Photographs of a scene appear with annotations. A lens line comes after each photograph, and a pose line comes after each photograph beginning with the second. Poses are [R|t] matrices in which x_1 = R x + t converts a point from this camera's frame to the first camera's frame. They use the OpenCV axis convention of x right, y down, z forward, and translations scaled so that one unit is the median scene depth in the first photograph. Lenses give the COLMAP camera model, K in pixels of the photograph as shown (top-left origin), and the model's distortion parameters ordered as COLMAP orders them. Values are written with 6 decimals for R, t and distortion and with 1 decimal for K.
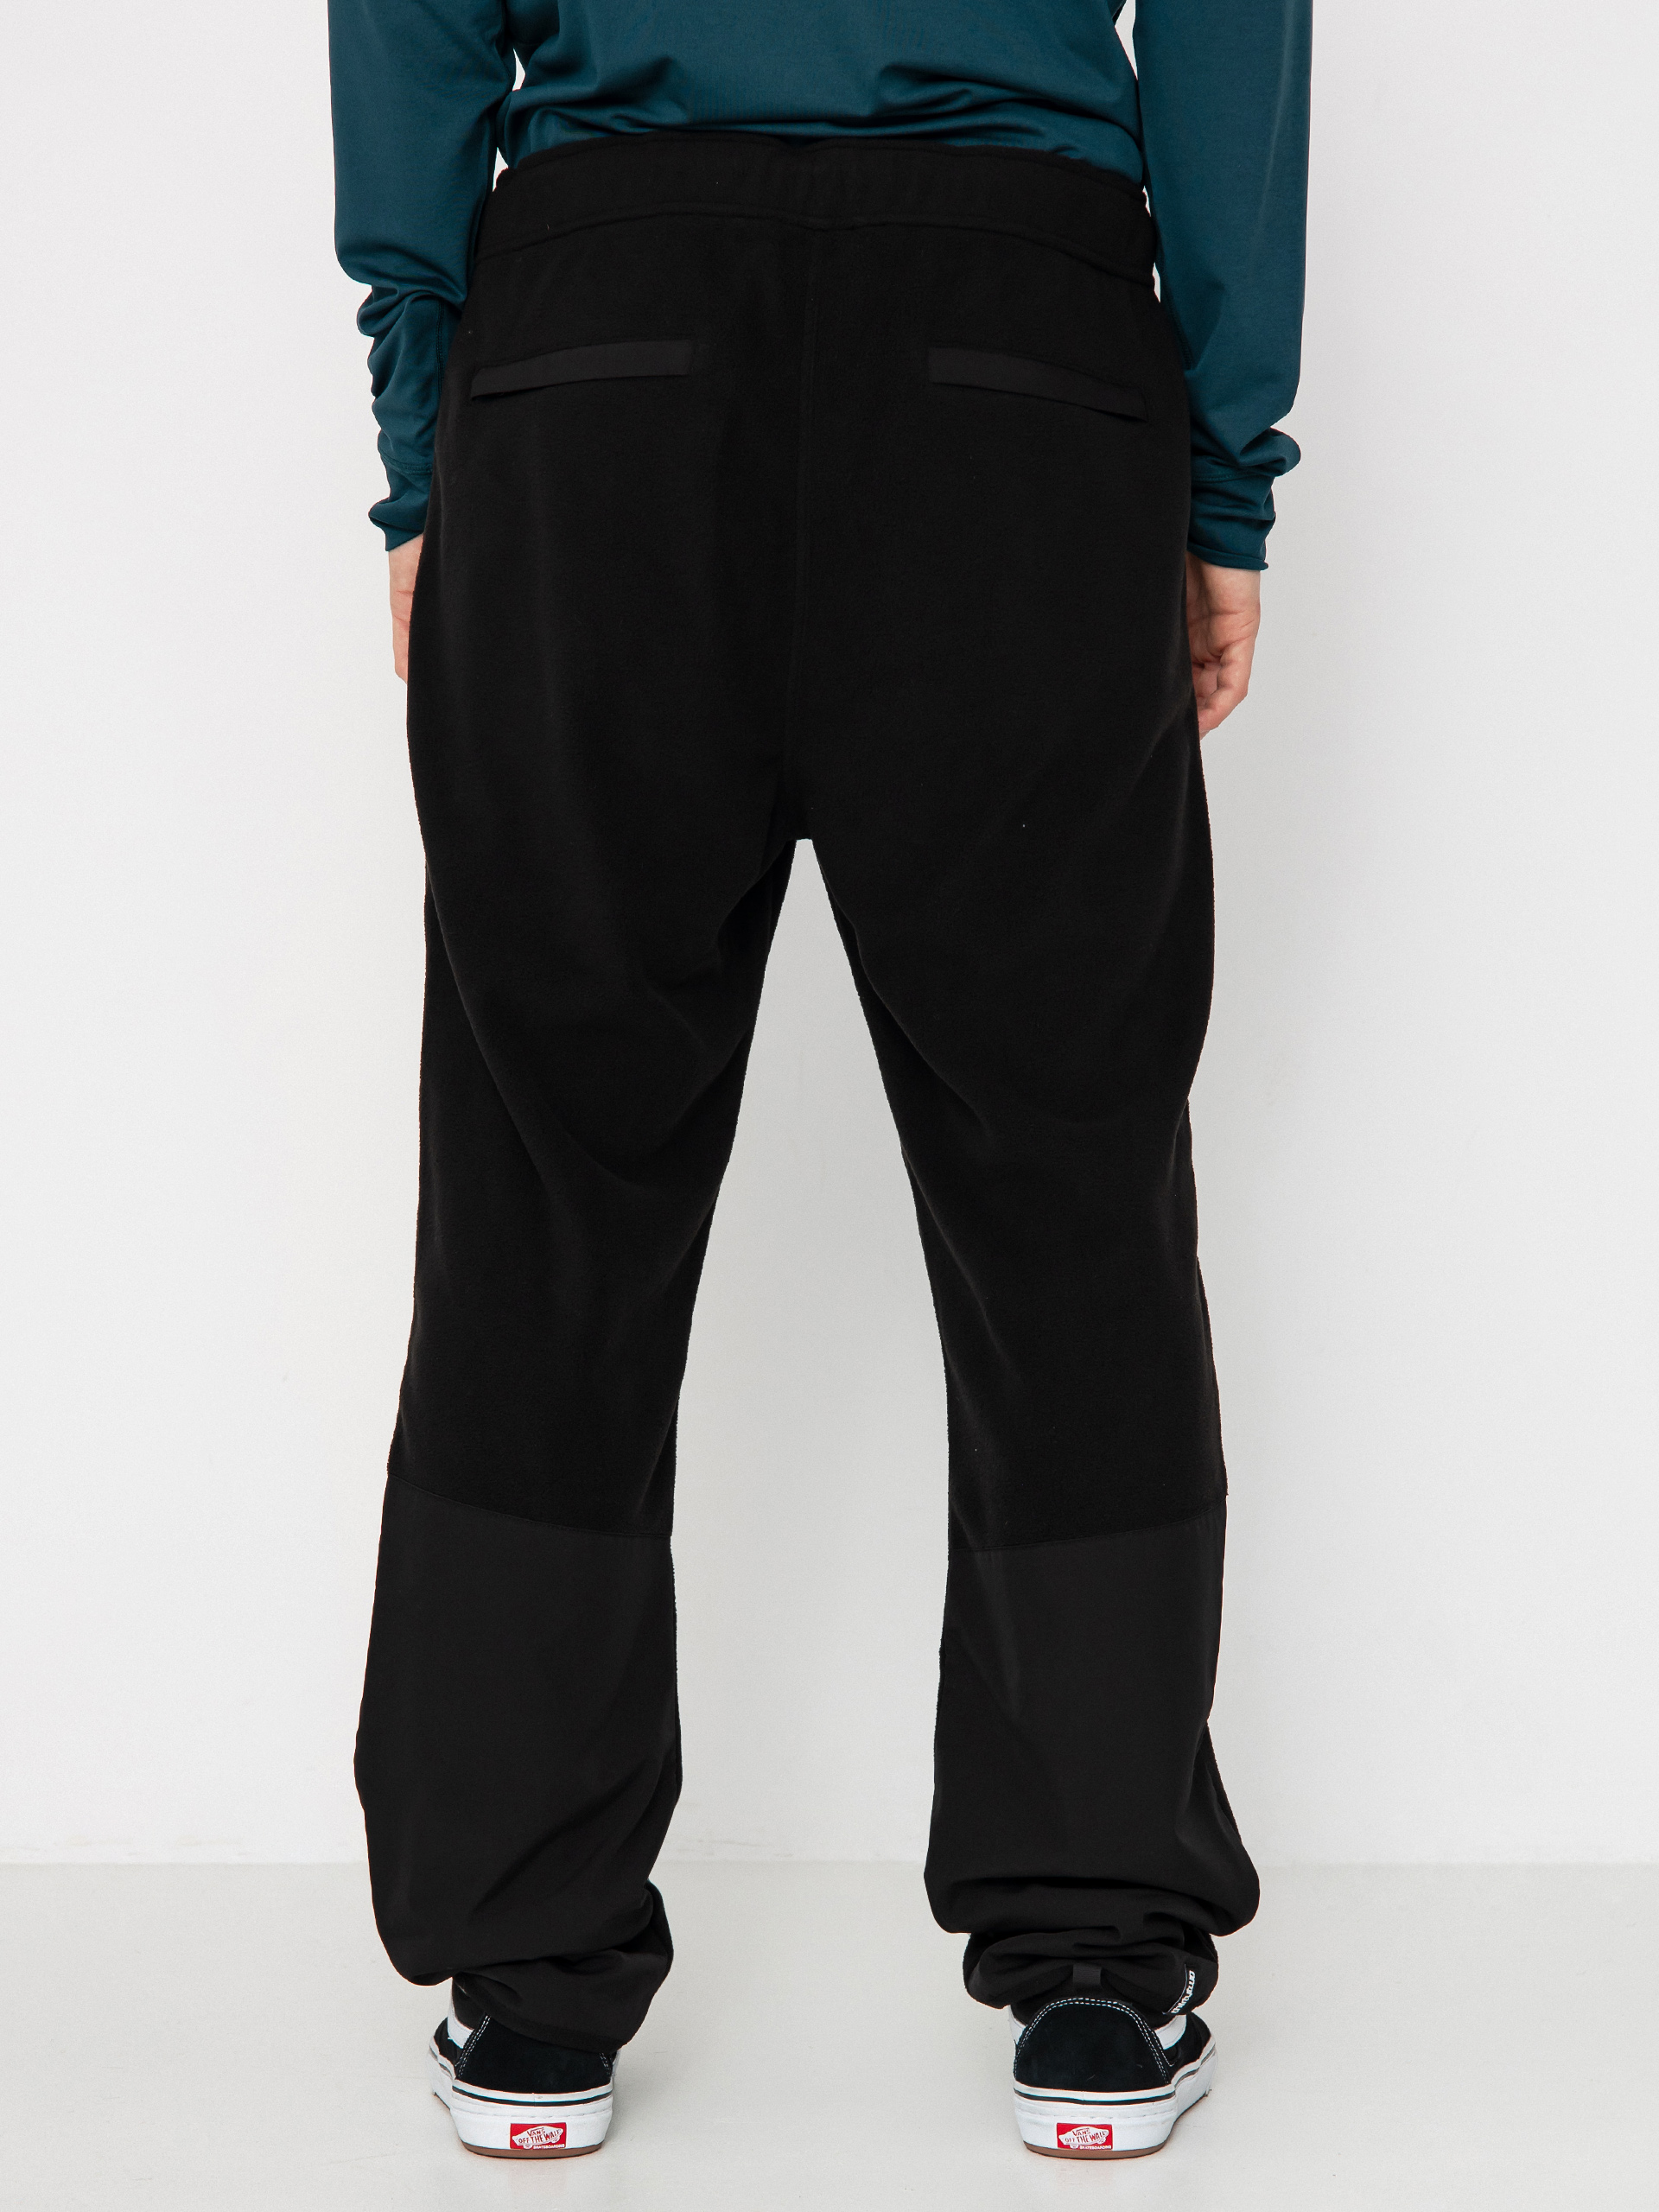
lens RADIAL K [[4125.6, 0, 829.5], [0, 4125.6, 1106.0], [0, 0, 1]] dist [0.012561, 6.694453]
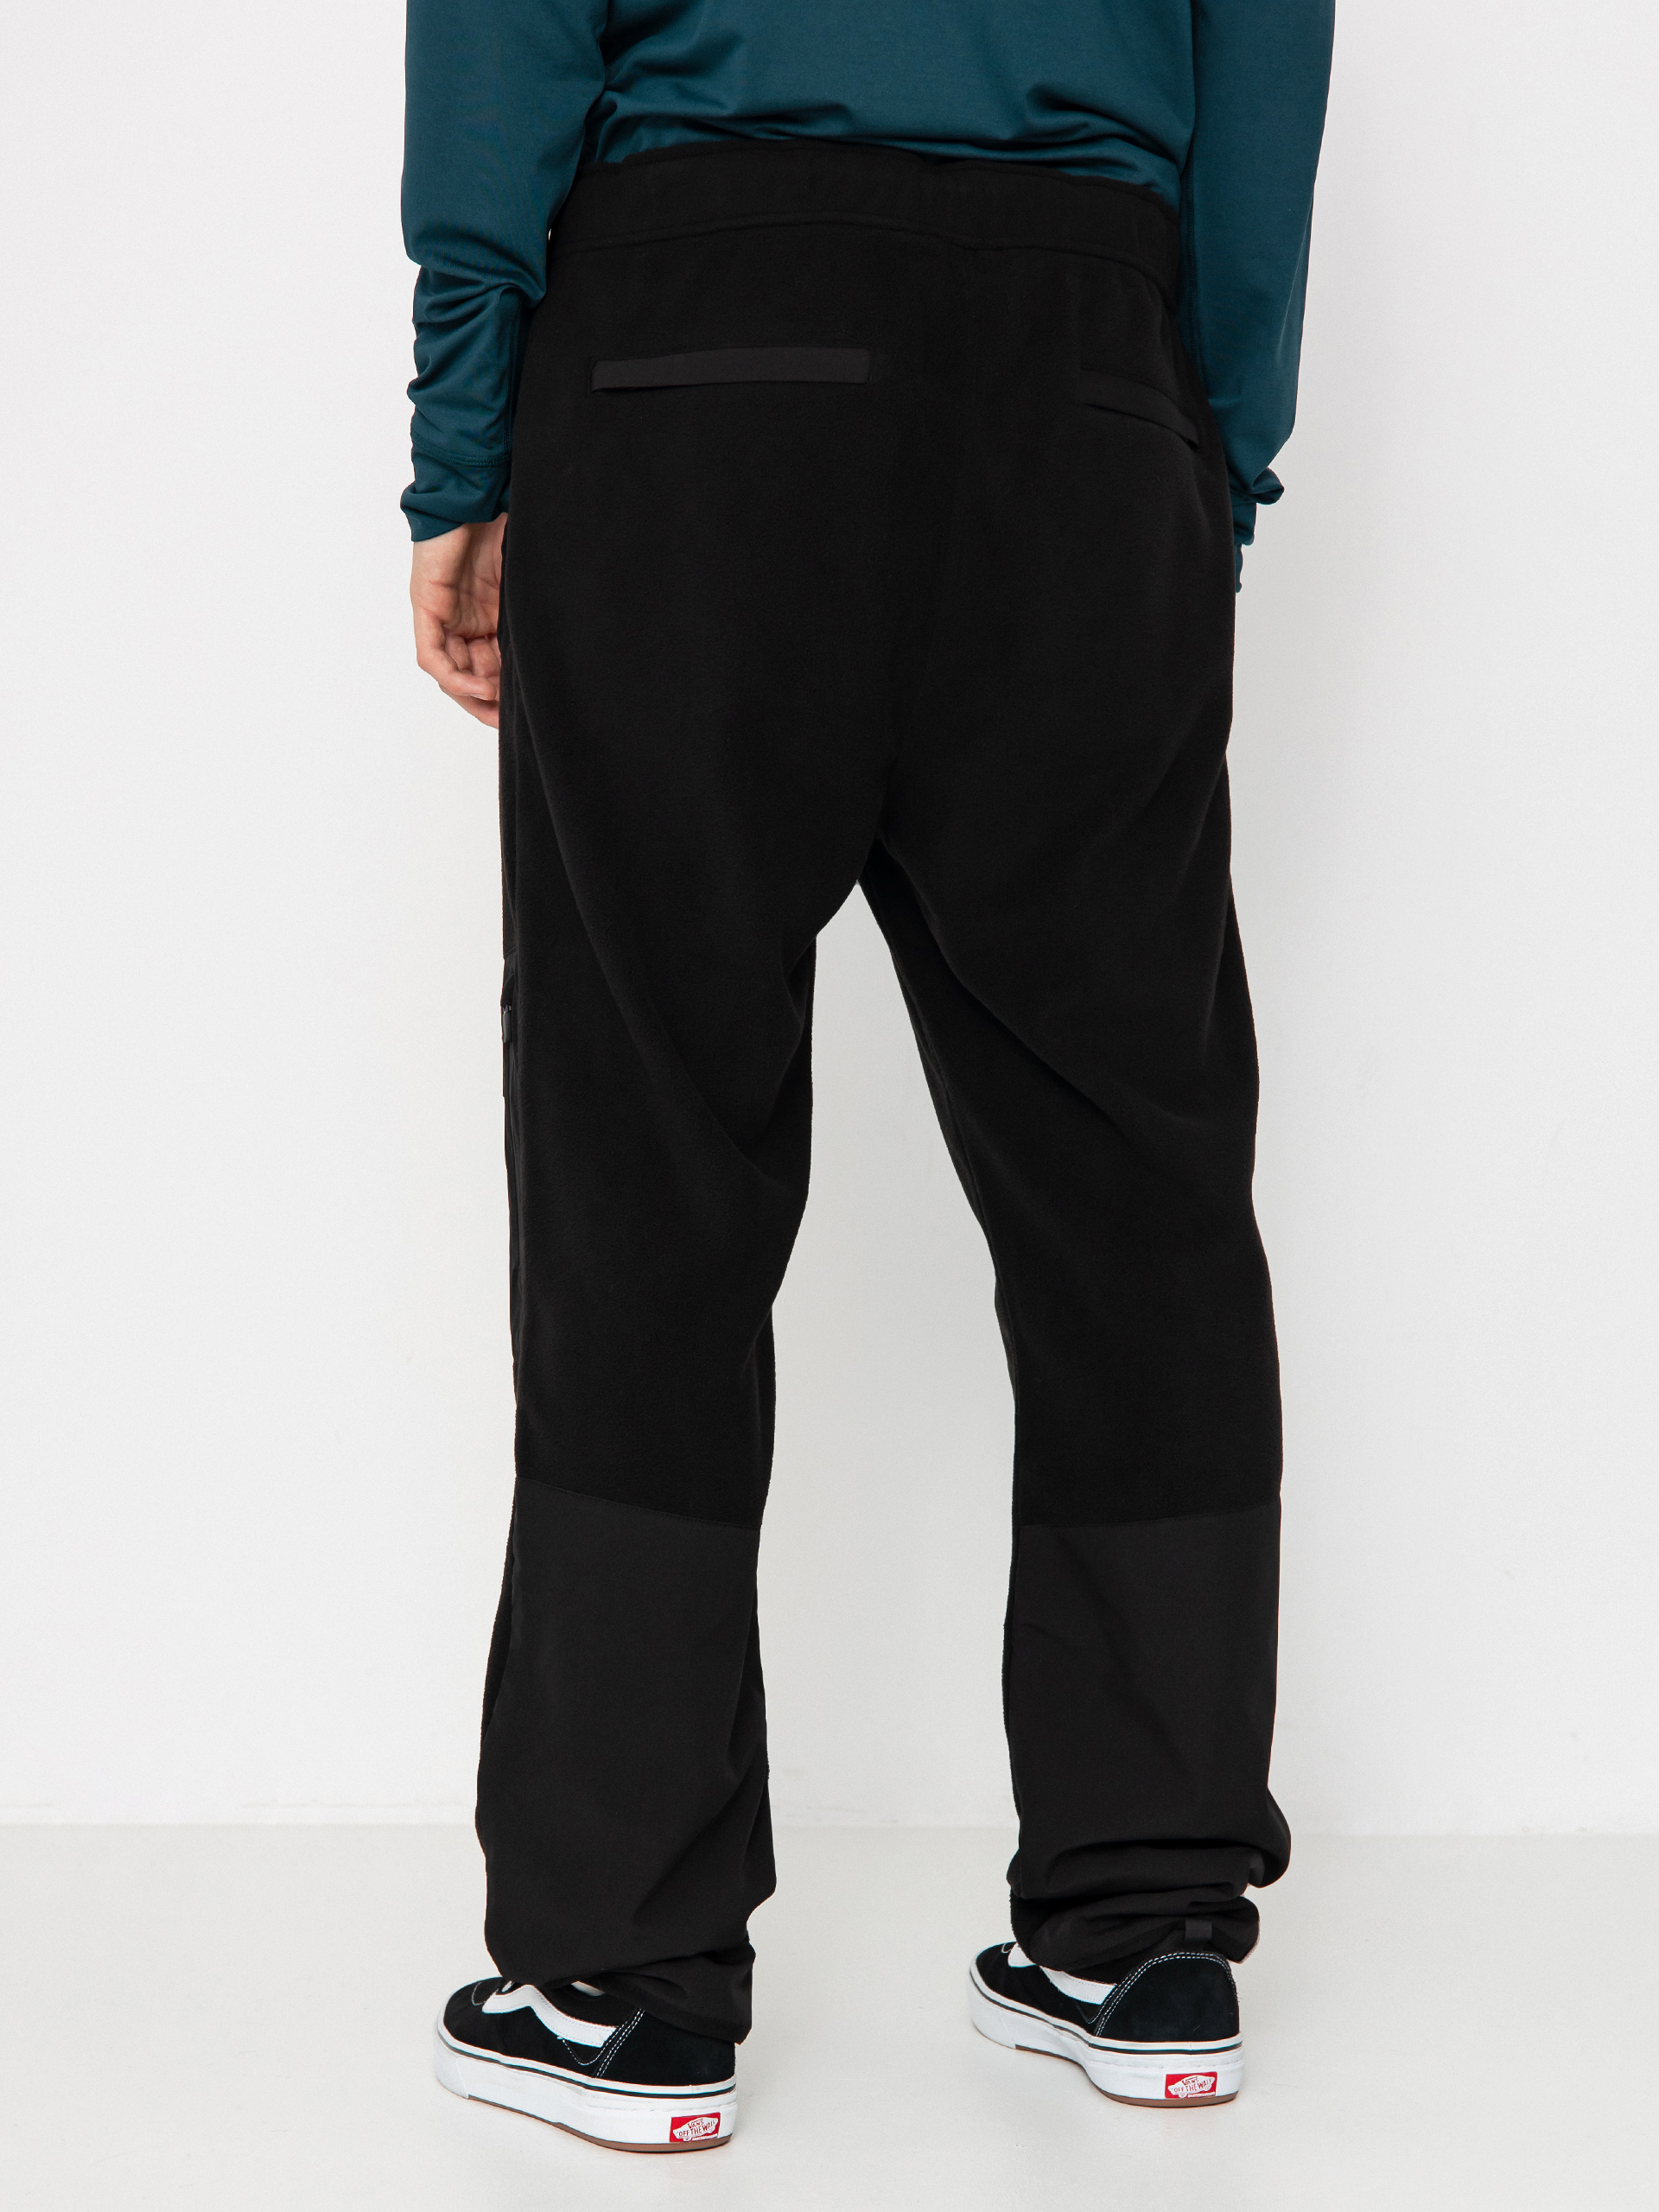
lens RADIAL K [[4173.0, 0, 829.5], [0, 4173.0, 1106.0], [0, 0, 1]] dist [0.004173, 7.401435]
pose [[0.941364, -0.006276, 0.337333, -0.378944], [0.008786, 0.999944, -0.005913, 0.007171], [-0.337277, 0.008530, 0.941367, 0.033637]]
